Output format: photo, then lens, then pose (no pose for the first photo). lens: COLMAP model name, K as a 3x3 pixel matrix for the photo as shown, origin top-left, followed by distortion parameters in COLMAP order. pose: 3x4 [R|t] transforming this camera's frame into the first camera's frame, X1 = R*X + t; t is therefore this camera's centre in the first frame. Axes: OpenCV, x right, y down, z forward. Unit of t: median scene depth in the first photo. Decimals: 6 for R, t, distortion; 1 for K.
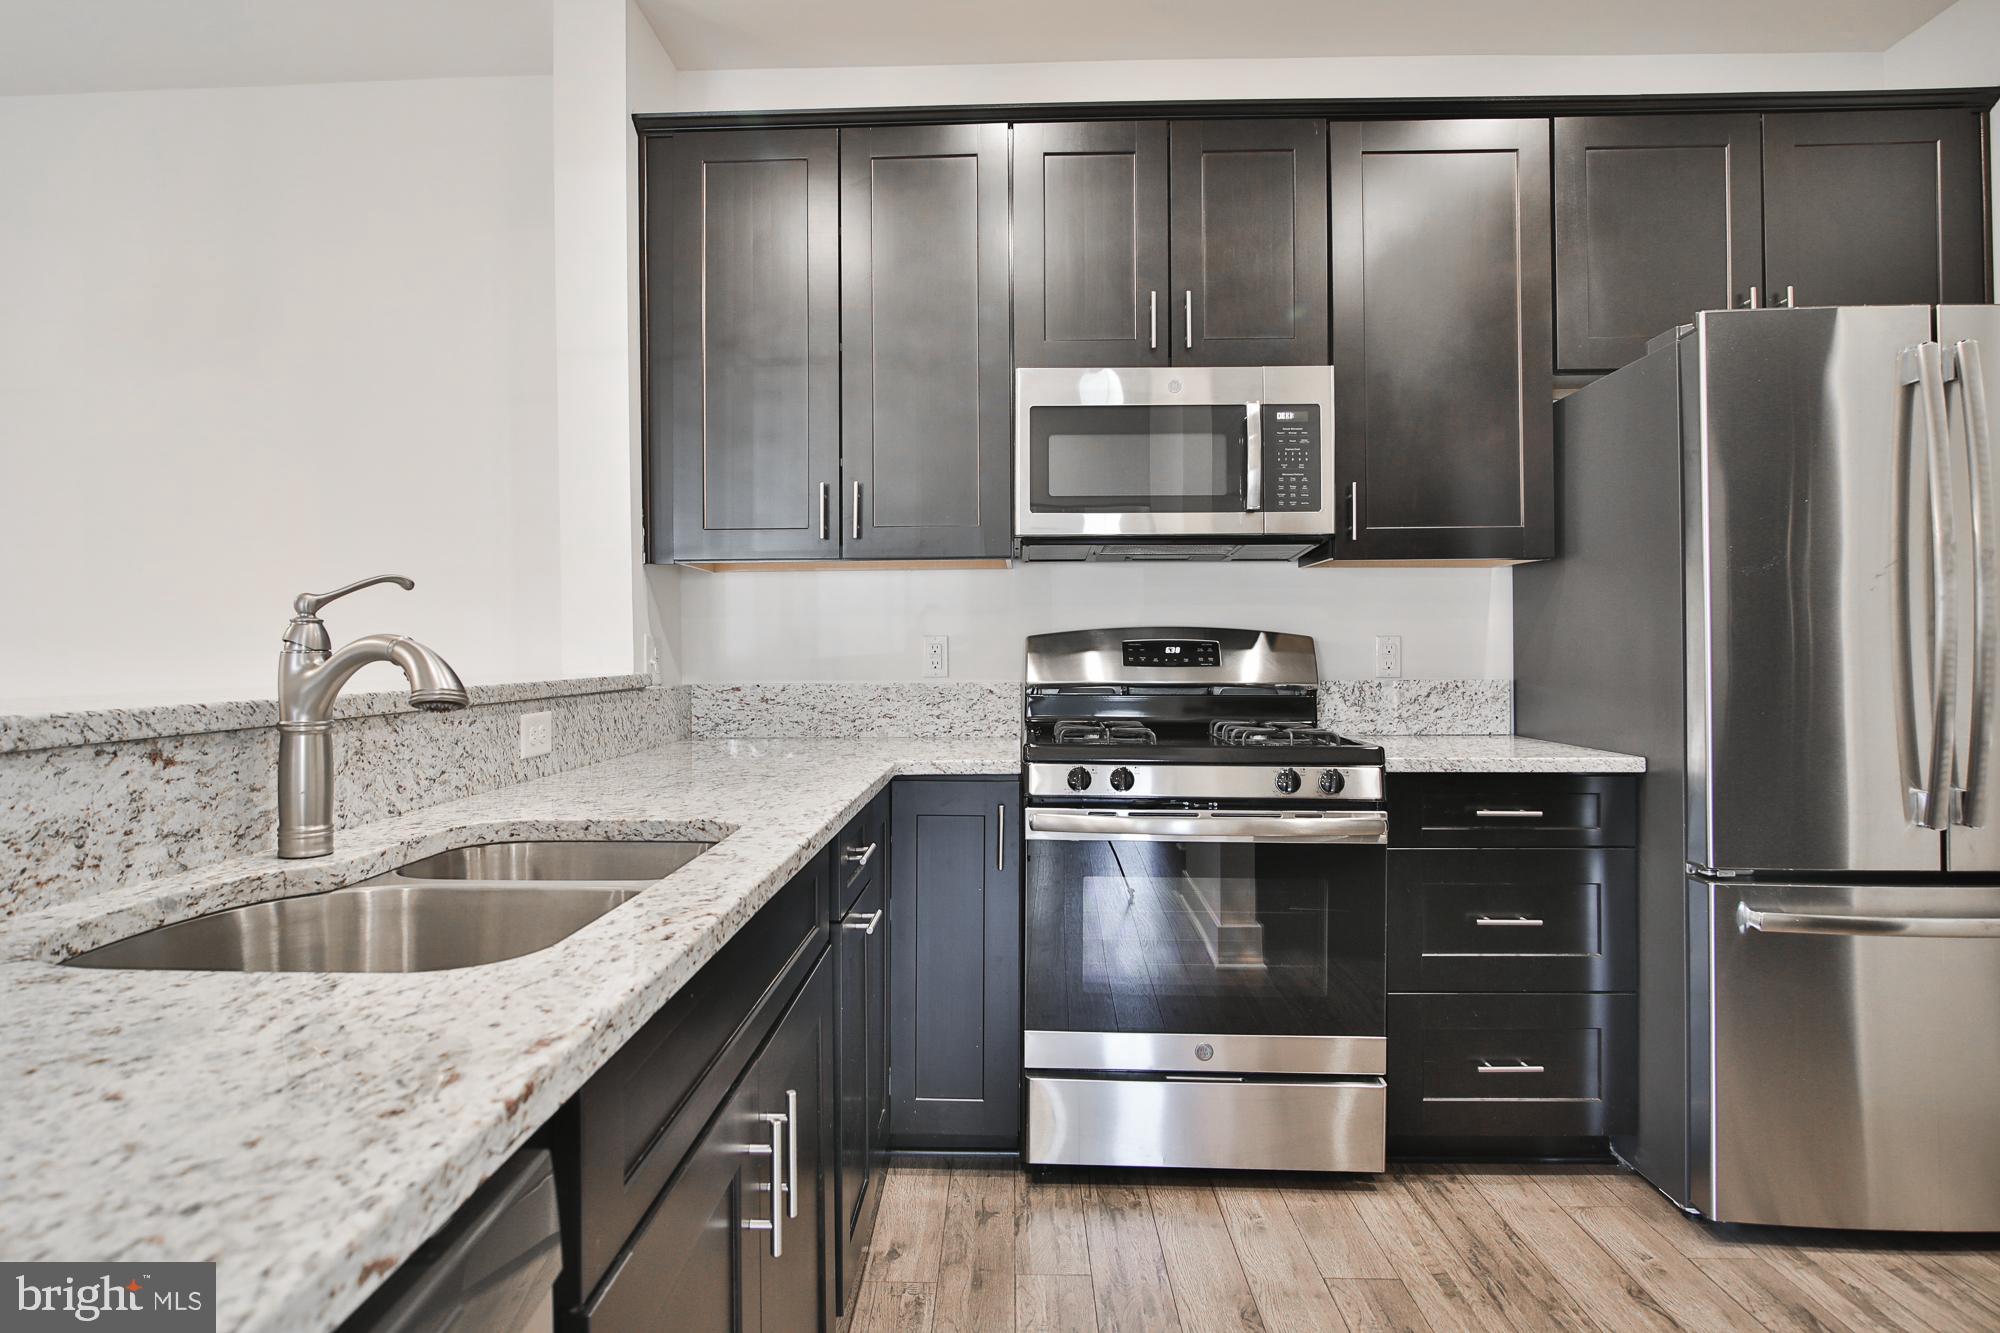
lens RADIAL K [[1096.3, 0, 991.7], [0, 1096.3, 643.0], [0, 0, 1]] dist [-0.013604, -0.000987]
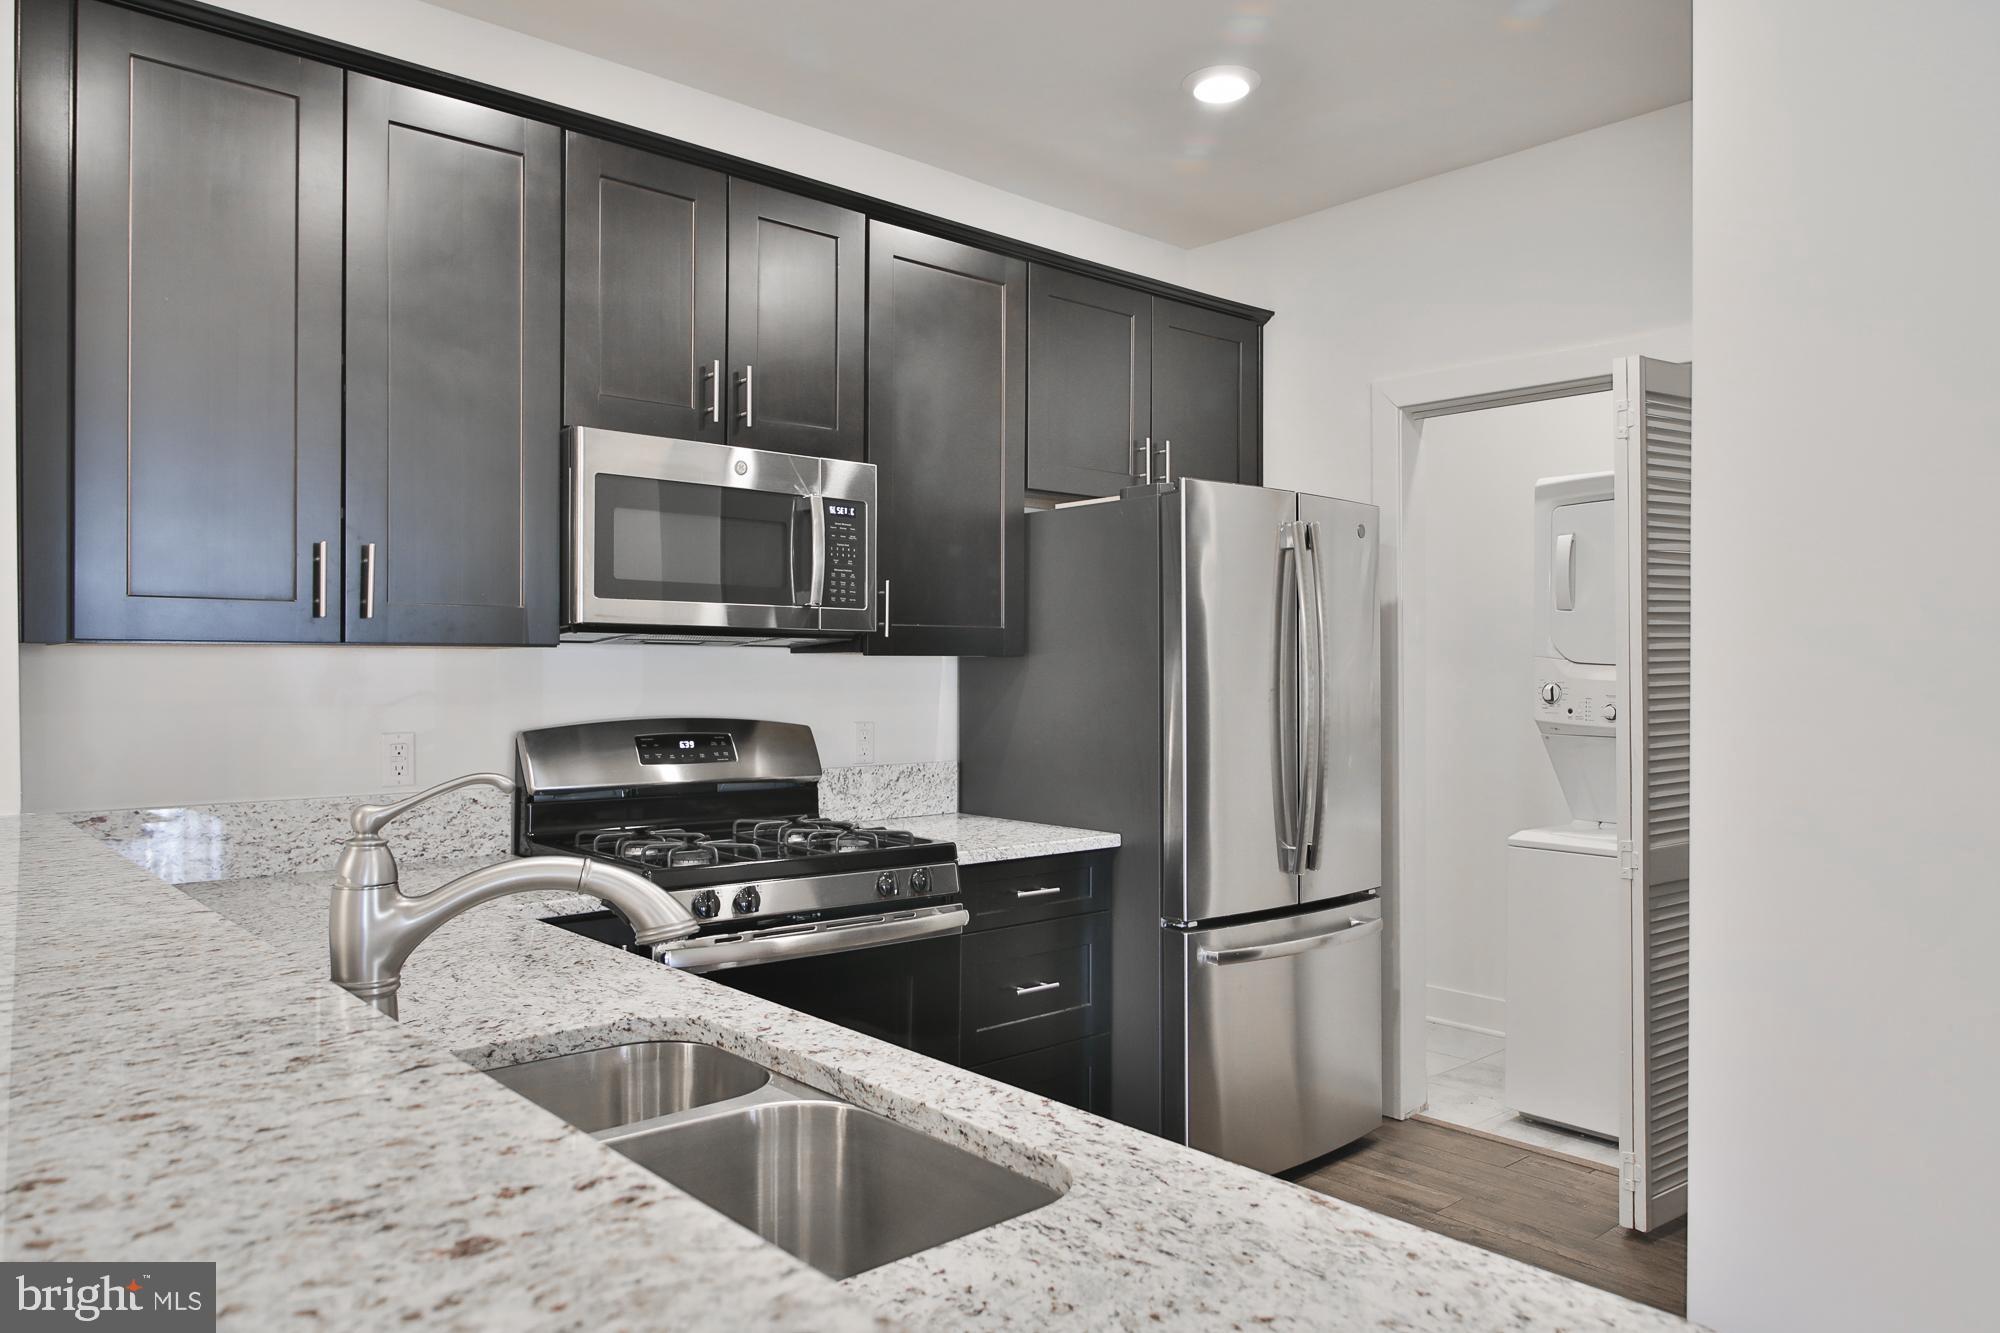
lens RADIAL K [[1336.7, 0, 1000.0], [0, 1336.7, 666.5], [0, 0, 1]] dist [-0.007080, -0.000064]
pose [[0.725465, 0.009610, 0.688192, -0.452295], [-0.015095, 0.999884, 0.001950, -0.071174], [-0.688094, -0.011803, 0.725526, 0.022694]]
